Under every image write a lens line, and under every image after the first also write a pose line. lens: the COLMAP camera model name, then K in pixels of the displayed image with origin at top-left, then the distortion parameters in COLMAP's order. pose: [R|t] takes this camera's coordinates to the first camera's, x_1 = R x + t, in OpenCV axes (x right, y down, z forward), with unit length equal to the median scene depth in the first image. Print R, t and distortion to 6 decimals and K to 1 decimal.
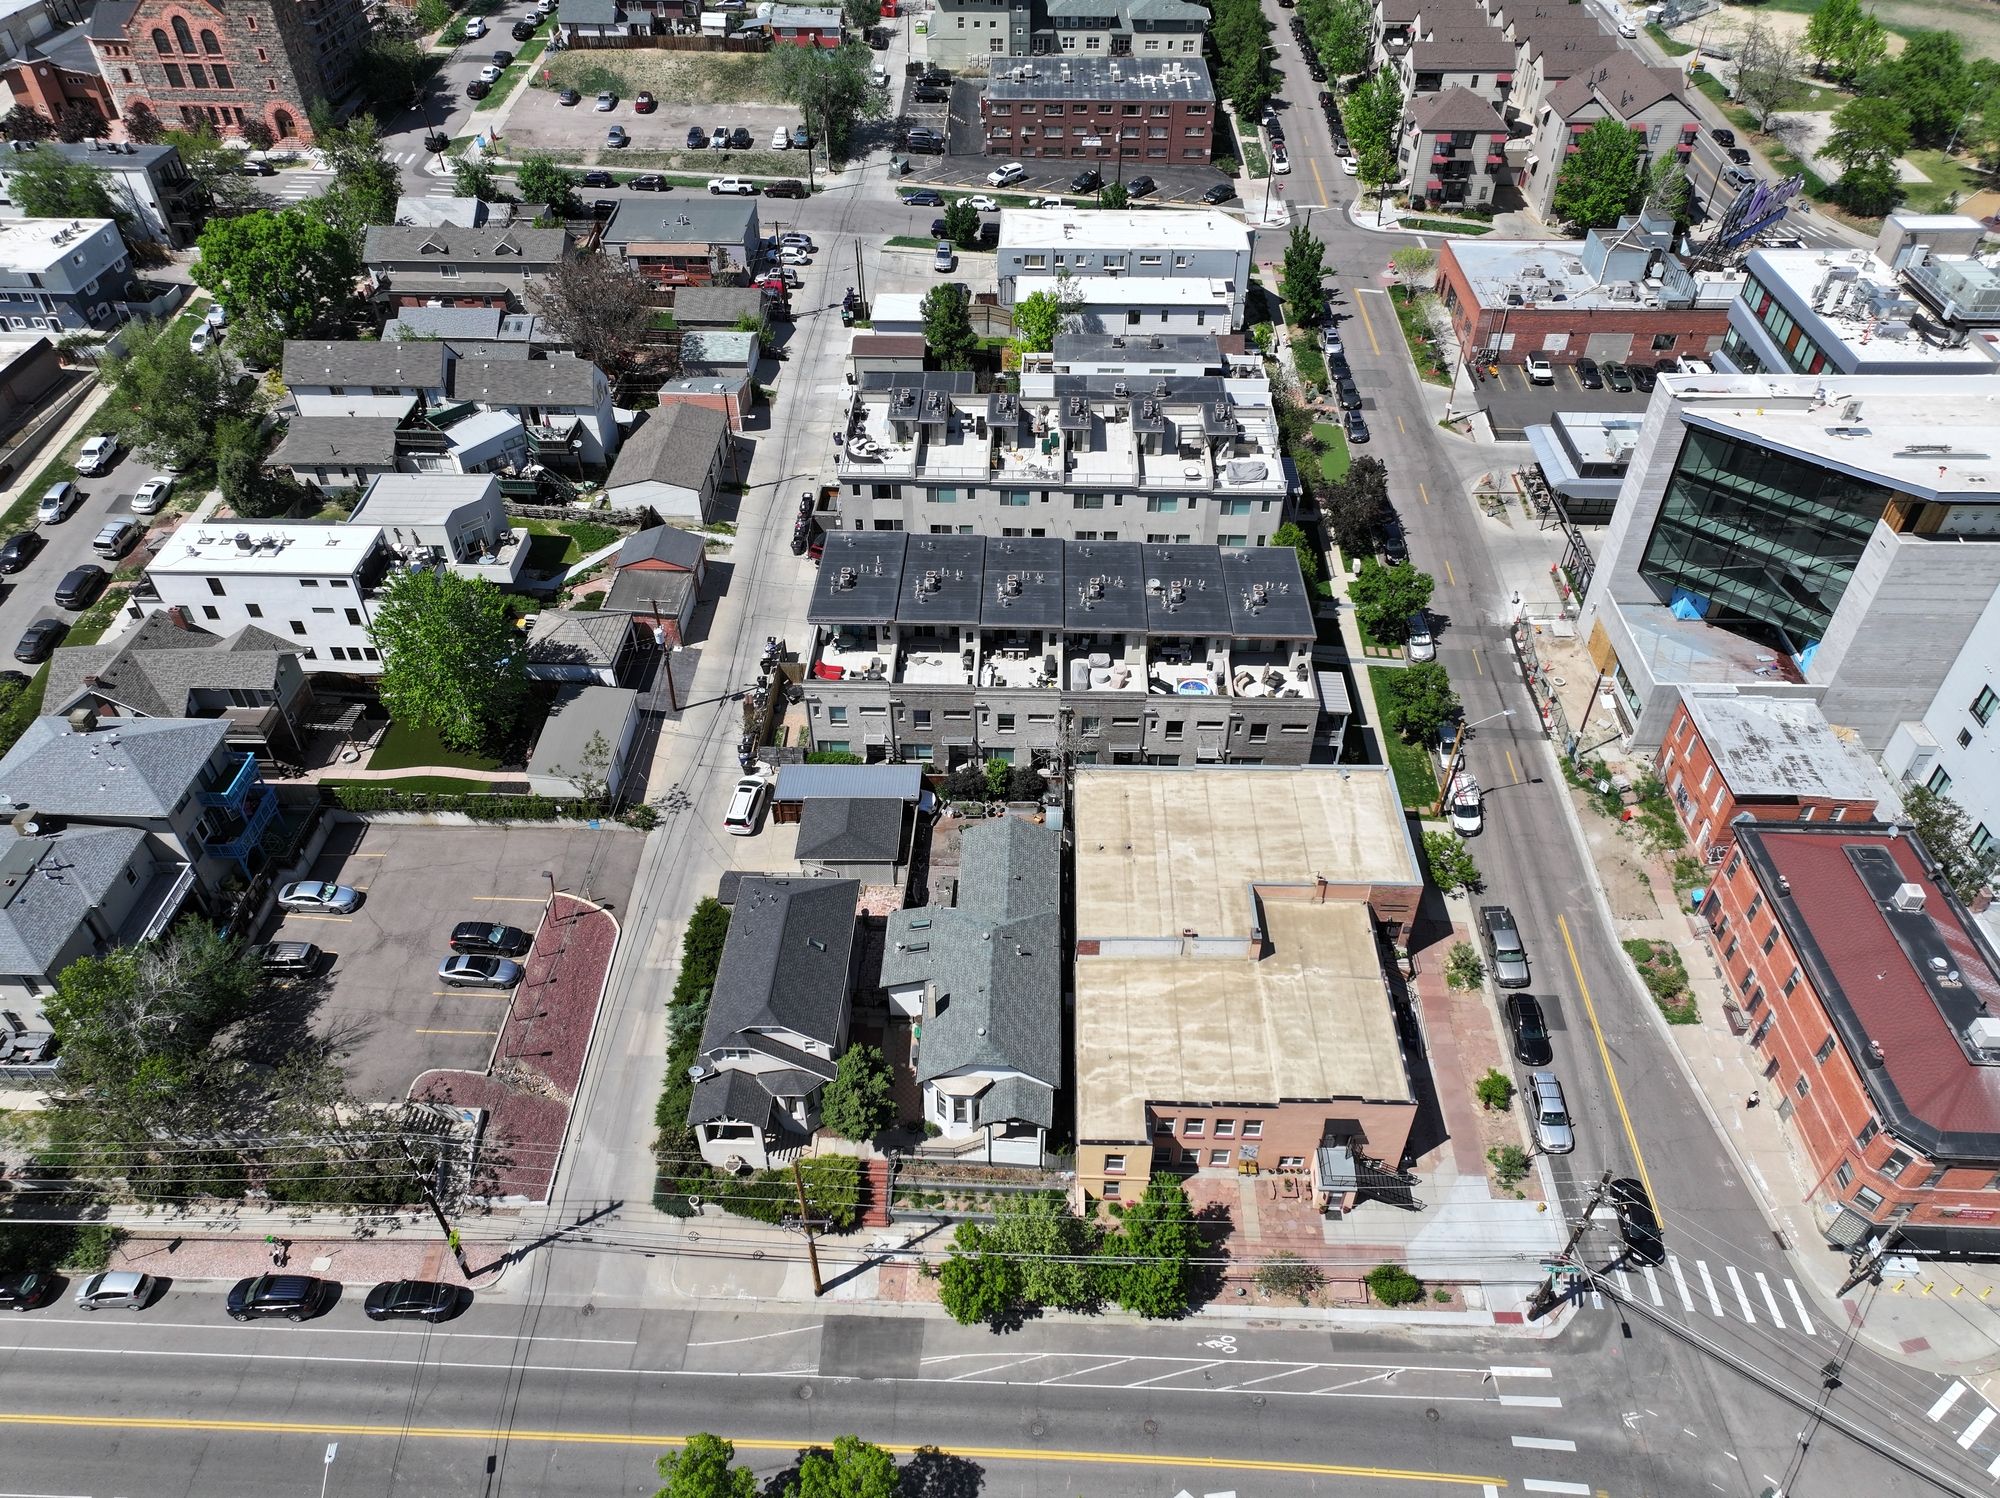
lens RADIAL K [[1407.1, 0, 998.4], [0, 1407.1, 743.3], [0, 0, 1]] dist [-0.008200, 0.028988]
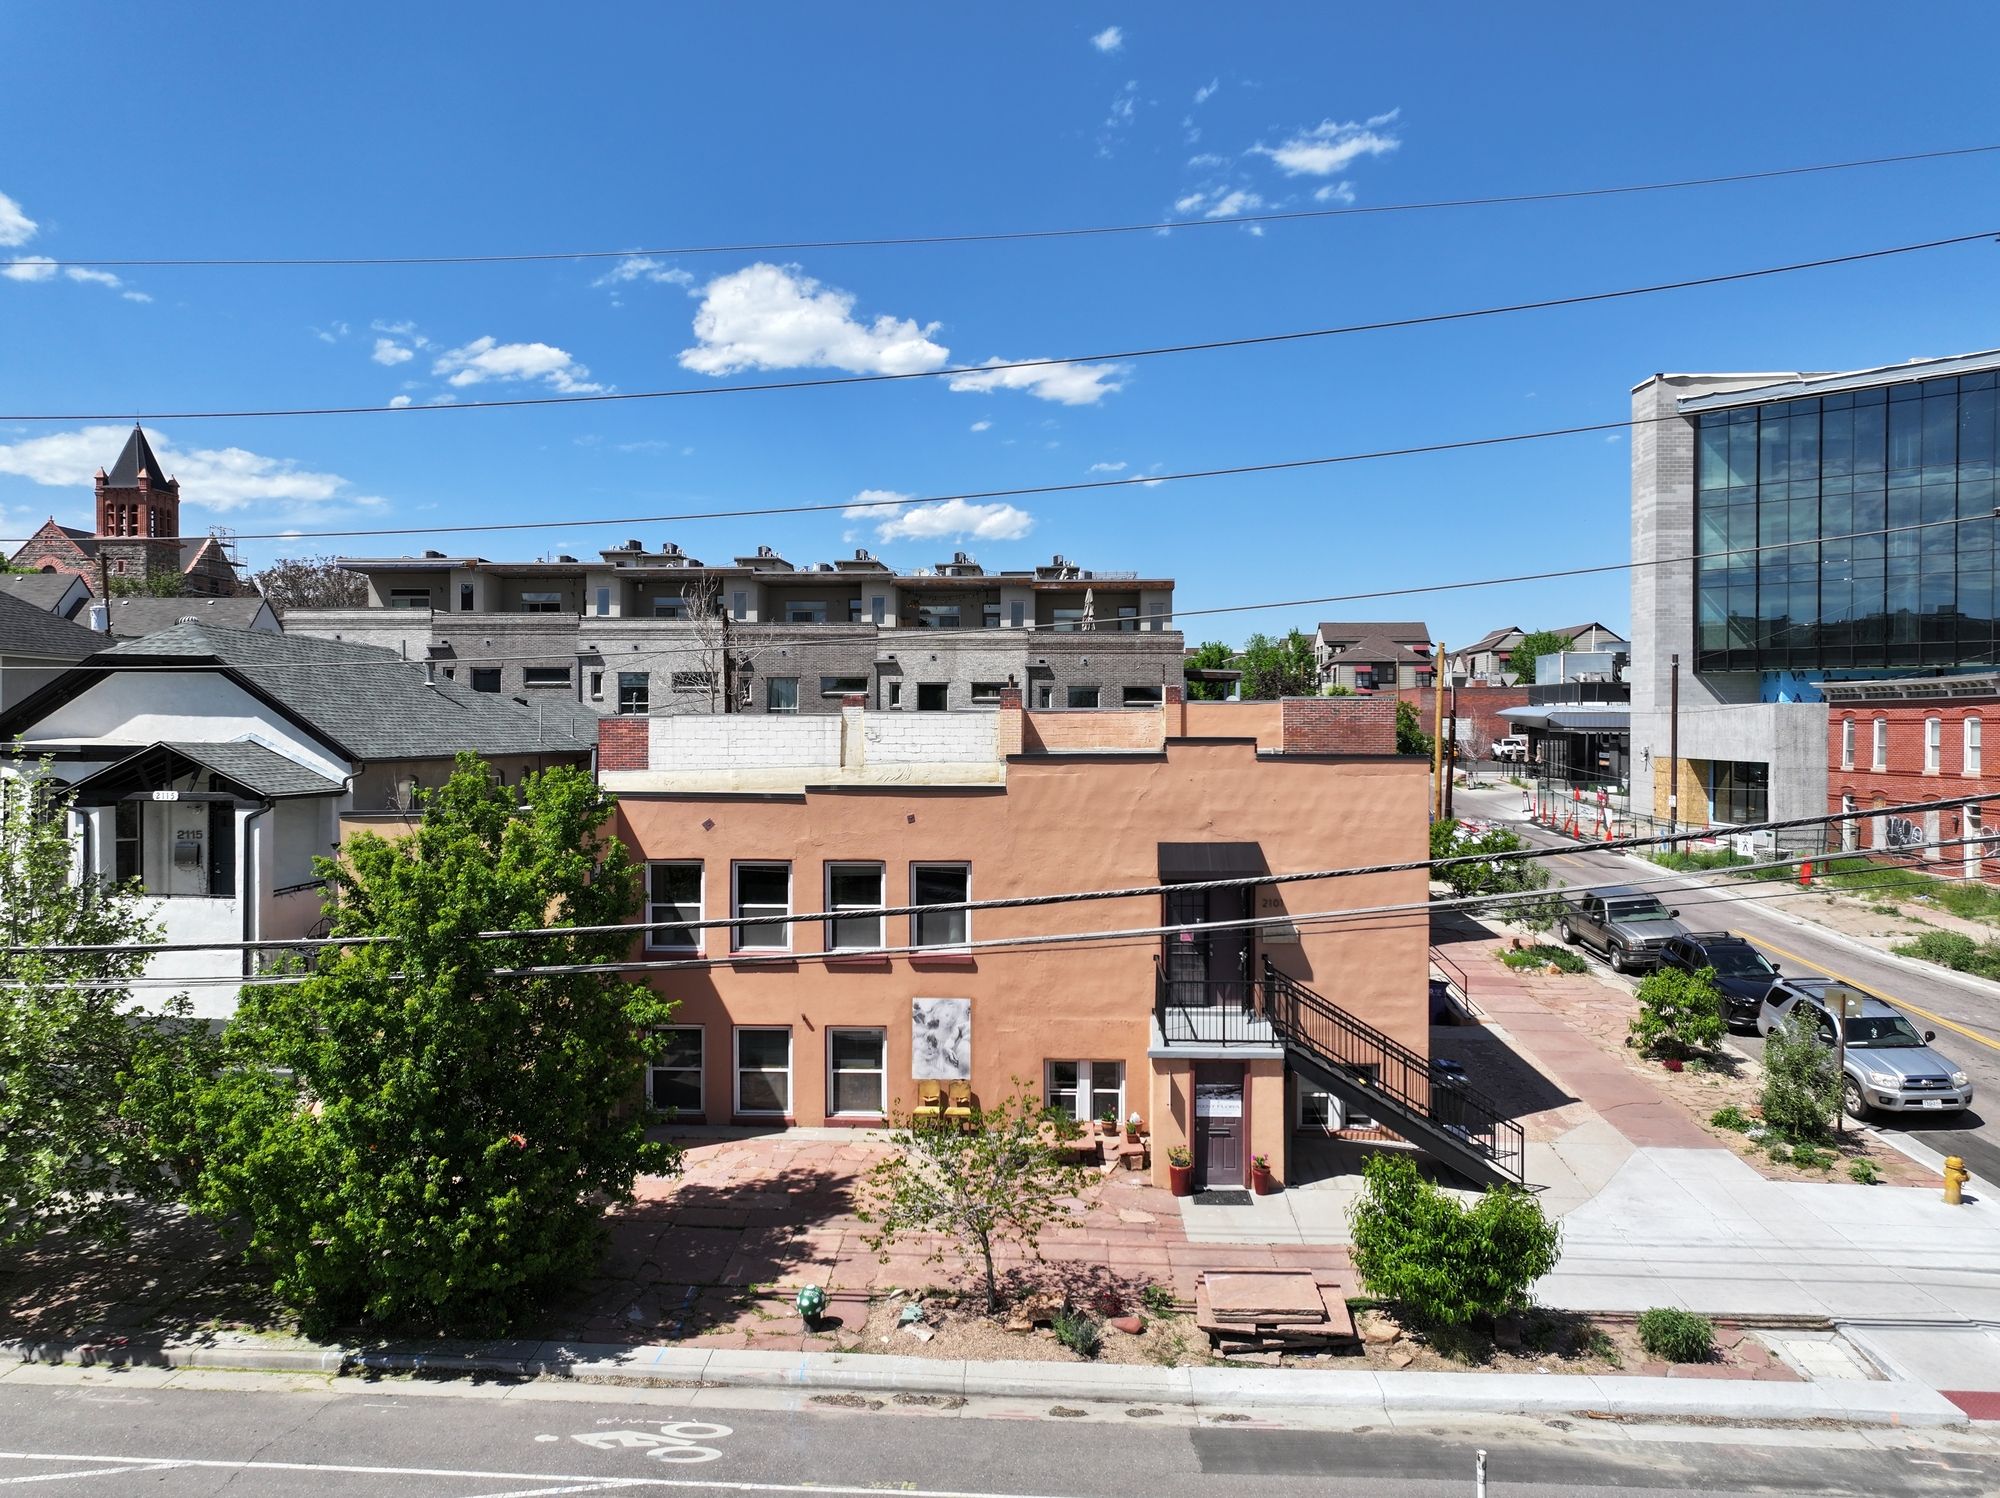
lens RADIAL K [[1407.1, 0, 1005.4], [0, 1407.1, 744.1], [0, 0, 1]] dist [-0.008200, 0.028988]
pose [[0.999925, 0.008404, -0.008869, 0.194424], [-0.012159, 0.755486, -0.655052, 0.447094], [0.001195, 0.655111, 0.755531, 0.719466]]
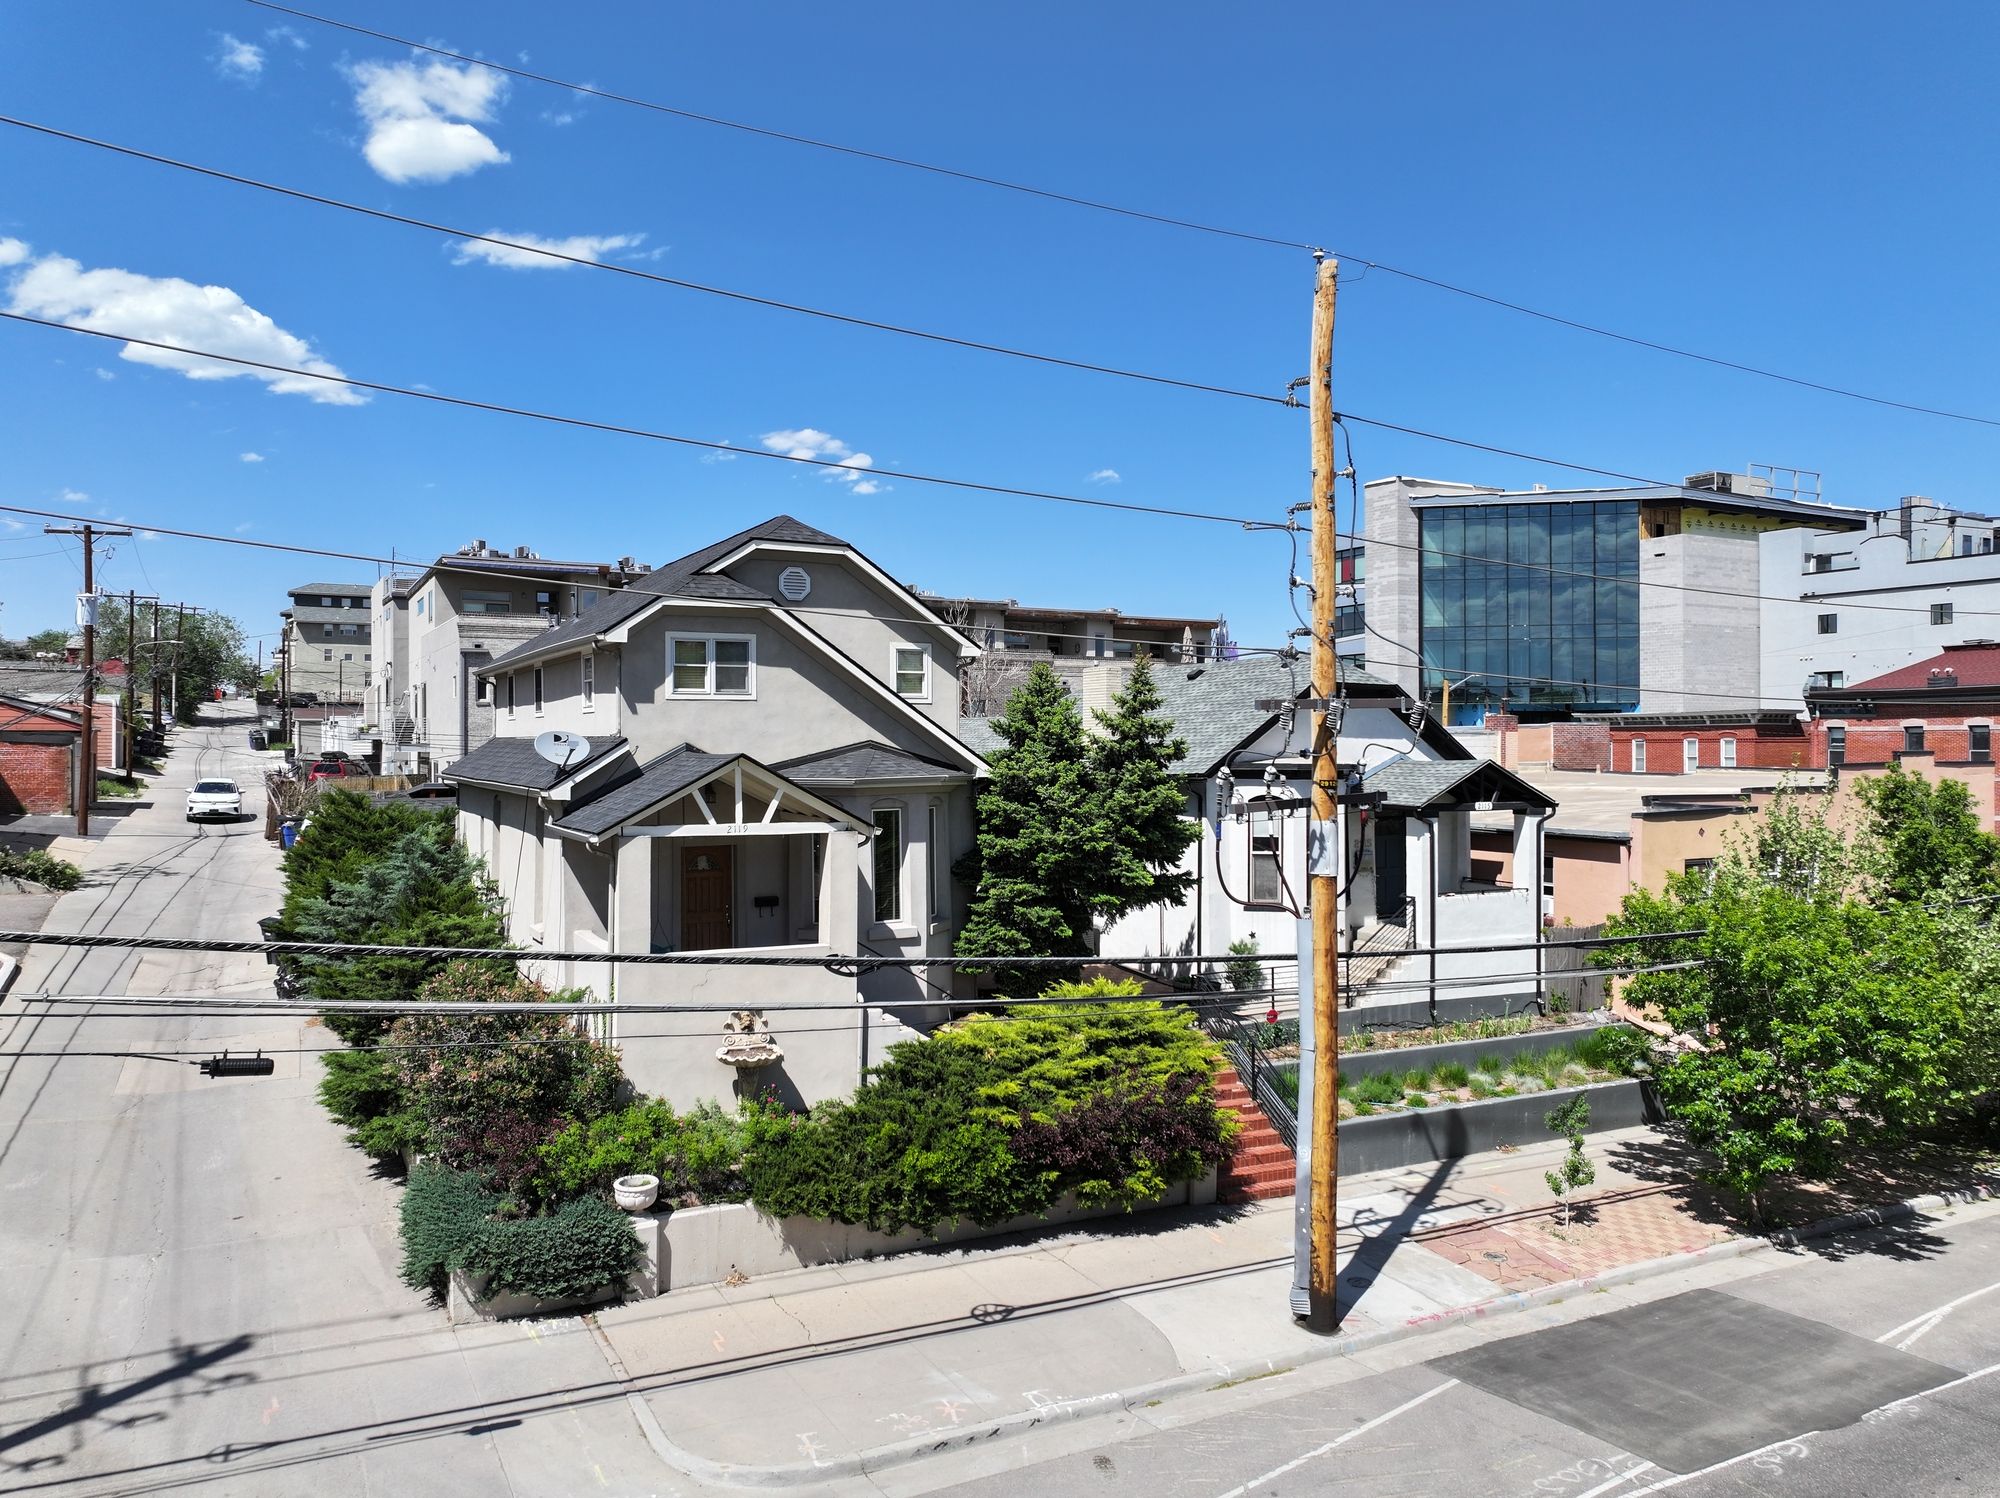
lens RADIAL K [[1407.1, 0, 1001.4], [0, 1407.1, 759.8], [0, 0, 1]] dist [-0.008200, 0.028988]
pose [[0.859128, 0.000032, 0.511761, -0.274532], [0.337172, 0.752242, -0.566081, 0.409491], [-0.384986, 0.658887, 0.646261, 0.766153]]
